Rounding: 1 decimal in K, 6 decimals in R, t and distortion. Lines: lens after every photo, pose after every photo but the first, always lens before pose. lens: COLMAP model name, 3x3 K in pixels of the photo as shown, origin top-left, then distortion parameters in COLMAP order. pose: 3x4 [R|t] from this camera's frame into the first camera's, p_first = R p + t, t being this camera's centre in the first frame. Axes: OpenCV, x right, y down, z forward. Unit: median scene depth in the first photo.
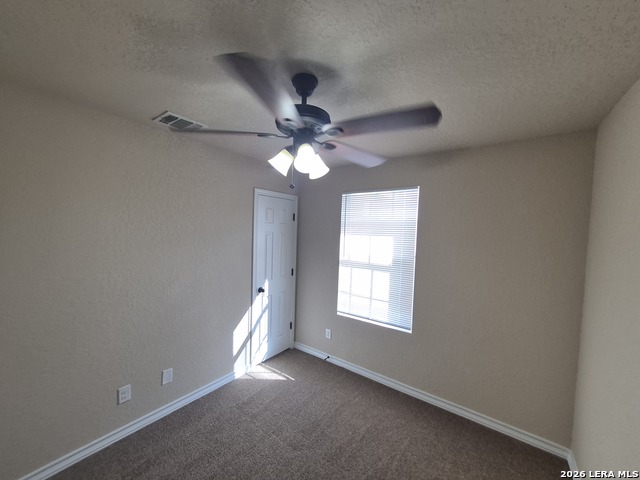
lens RADIAL K [[251.0, 0, 320.5], [0, 251.0, 243.3], [0, 0, 1]] dist [0.001847, 0.000218]
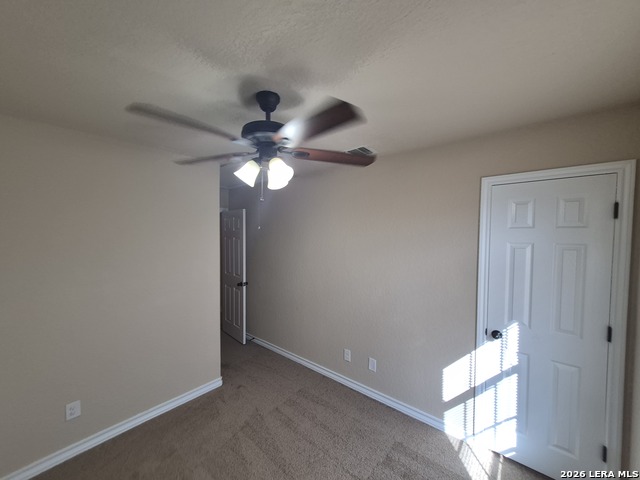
lens RADIAL K [[251.0, 0, 320.5], [0, 251.0, 243.3], [0, 0, 1]] dist [0.001847, 0.000218]
pose [[-0.051551, 0.004848, -0.998659, 0.420445], [-0.074450, 0.997187, 0.008684, -0.015097], [0.995891, 0.074798, -0.051045, 0.581445]]
